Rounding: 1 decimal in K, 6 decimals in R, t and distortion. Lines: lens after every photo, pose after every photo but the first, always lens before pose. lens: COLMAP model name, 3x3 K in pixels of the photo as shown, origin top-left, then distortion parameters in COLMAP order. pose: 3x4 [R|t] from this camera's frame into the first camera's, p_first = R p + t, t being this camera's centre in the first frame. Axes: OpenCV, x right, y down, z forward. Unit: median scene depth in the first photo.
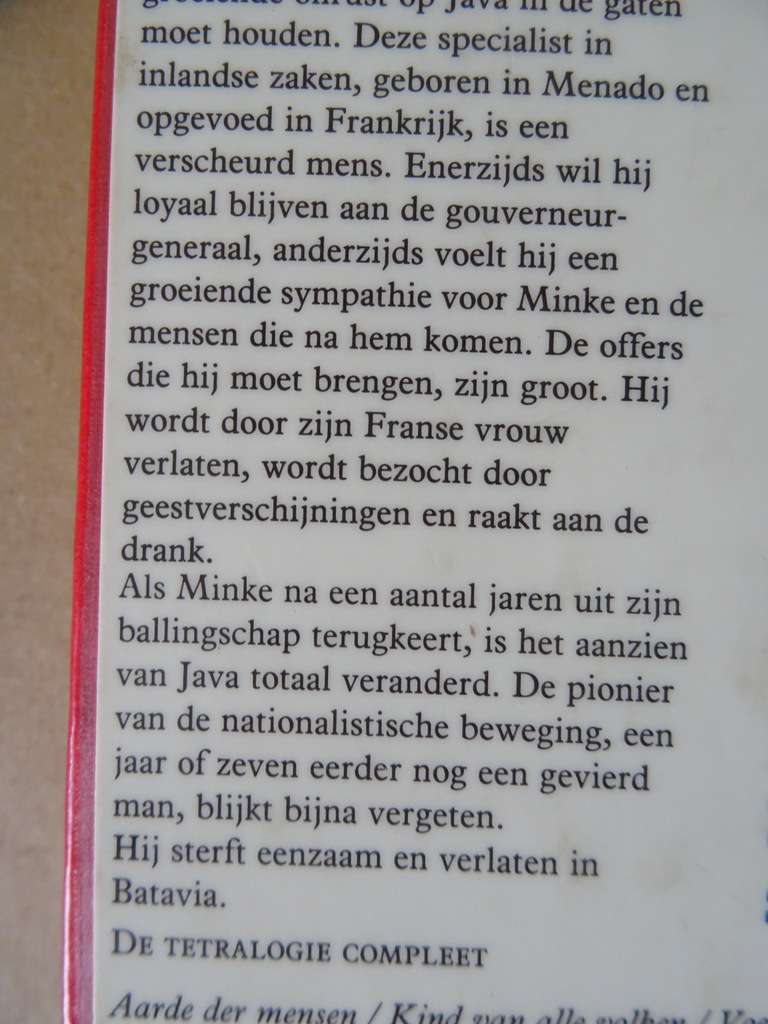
lens RADIAL K [[733.0, 0, 375.3], [0, 733.0, 502.0], [0, 0, 1]] dist [0.002863, -0.034684]
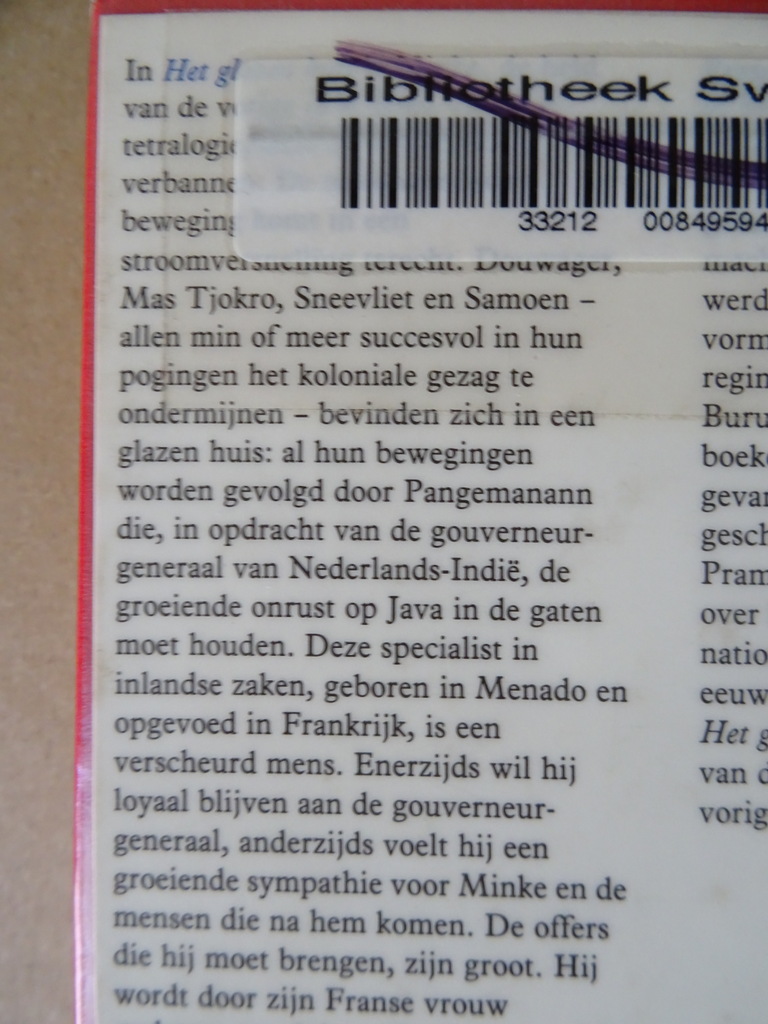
lens RADIAL K [[733.0, 0, 375.2], [0, 733.0, 511.3], [0, 0, 1]] dist [0.002863, -0.034684]
pose [[0.999410, -0.030588, -0.015630, 0.101132], [0.030159, 0.999182, -0.026953, -0.815090], [0.016442, 0.026465, 0.999515, -0.127243]]
